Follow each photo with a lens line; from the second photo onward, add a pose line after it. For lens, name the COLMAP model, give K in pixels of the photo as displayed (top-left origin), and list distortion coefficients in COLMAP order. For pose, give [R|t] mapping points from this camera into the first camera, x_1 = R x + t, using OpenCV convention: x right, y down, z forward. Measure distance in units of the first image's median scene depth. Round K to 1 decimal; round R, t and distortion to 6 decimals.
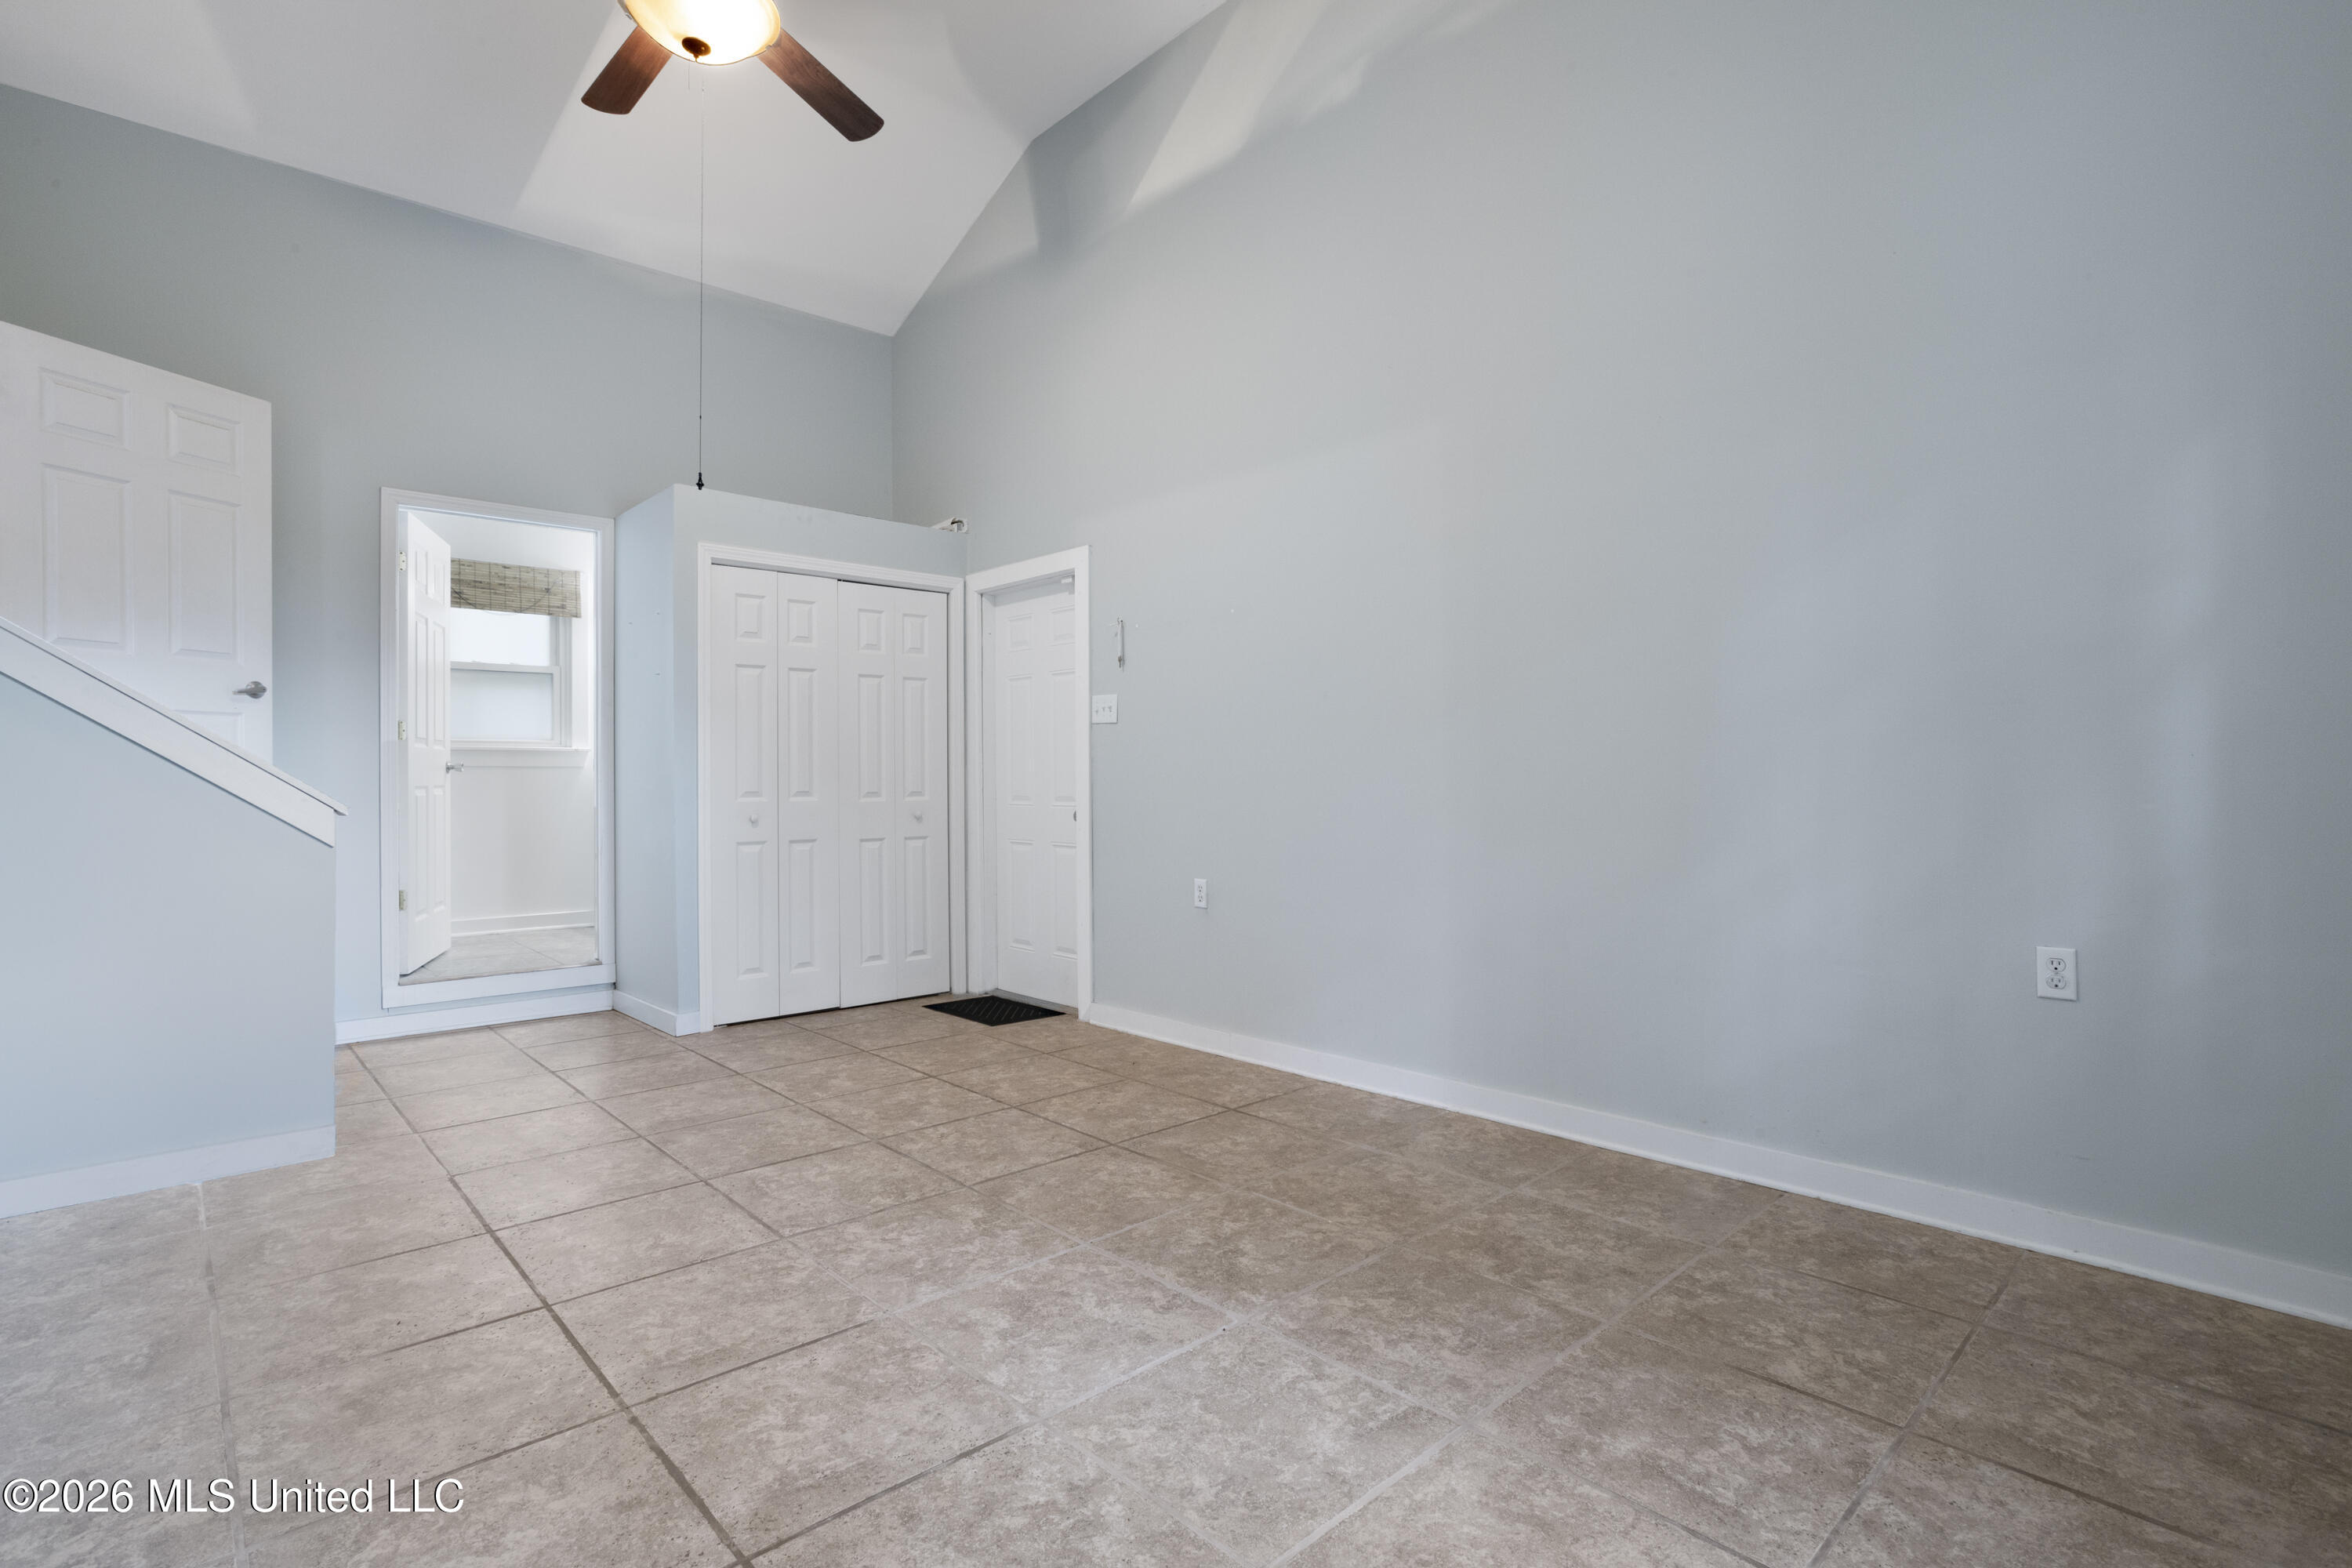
lens RADIAL K [[1117.2, 0, 1172.5], [0, 1117.2, 772.6], [0, 0, 1]] dist [-0.050876, 0.029208]
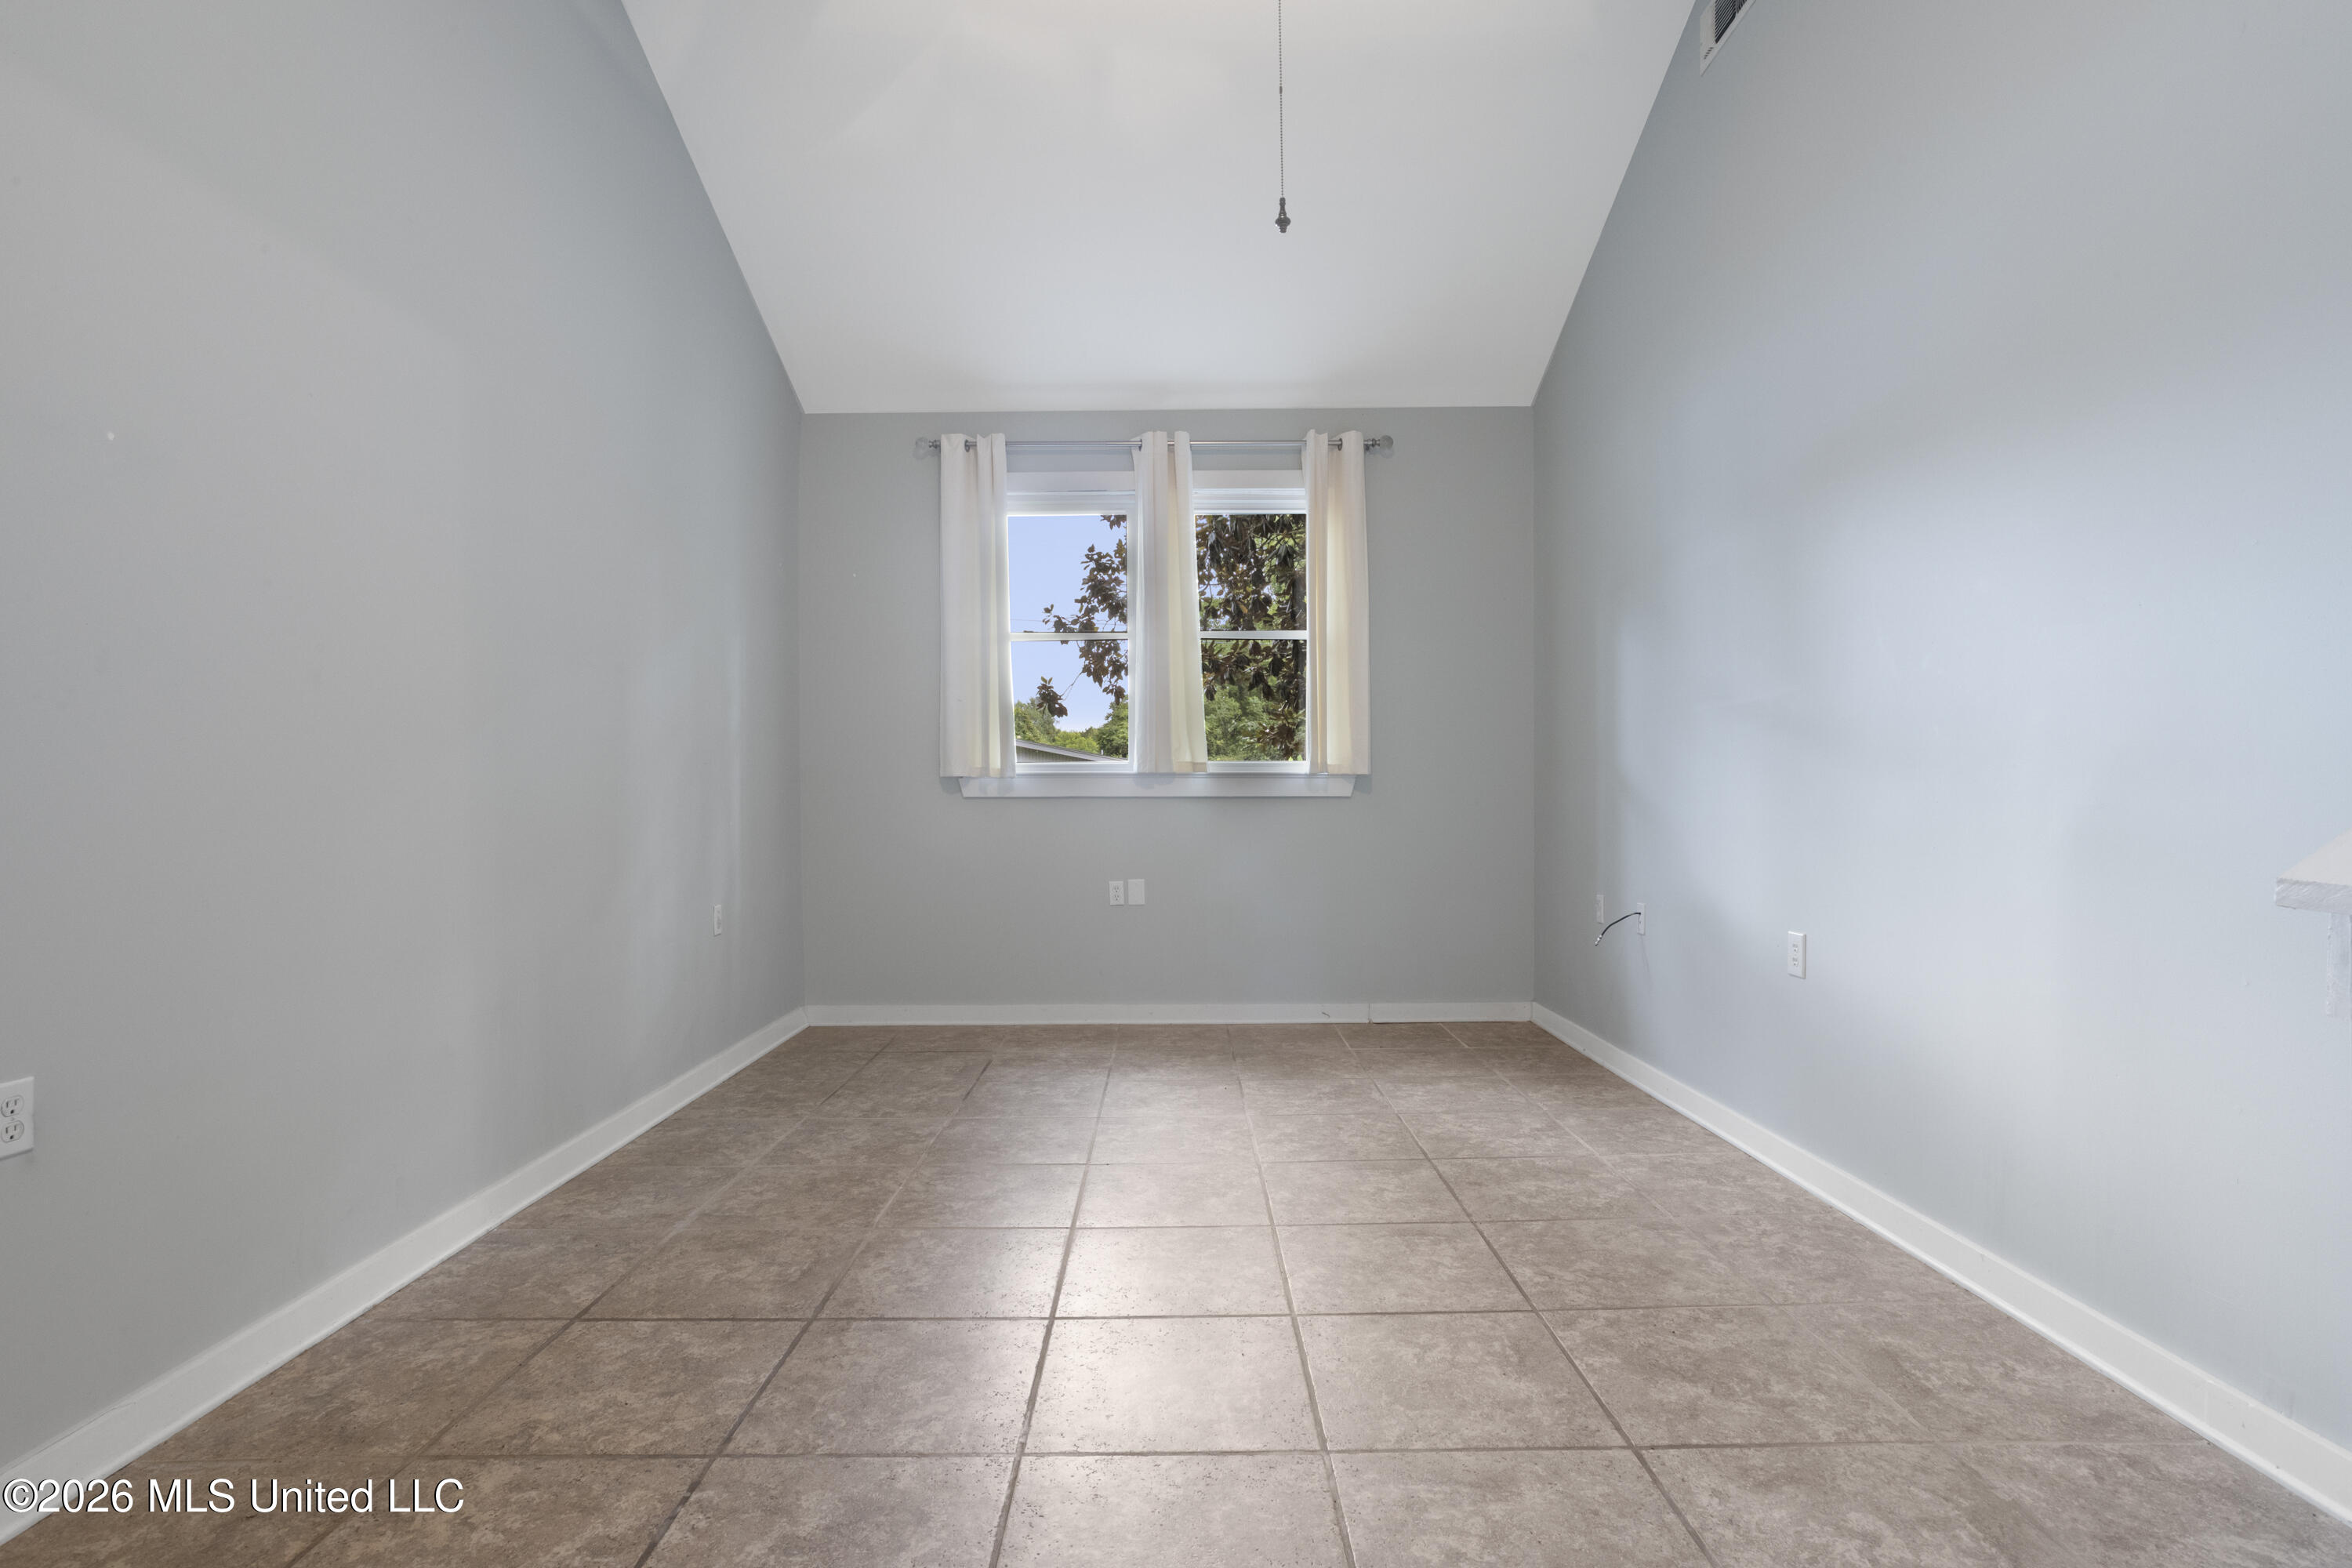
lens RADIAL K [[1117.2, 0, 1172.5], [0, 1117.2, 772.6], [0, 0, 1]] dist [-0.050876, 0.029208]
pose [[-0.723865, 0.031258, 0.689233, -0.894079], [0.015405, 0.999456, -0.029148, 0.011584], [-0.689769, -0.010481, -0.723953, 1.689694]]
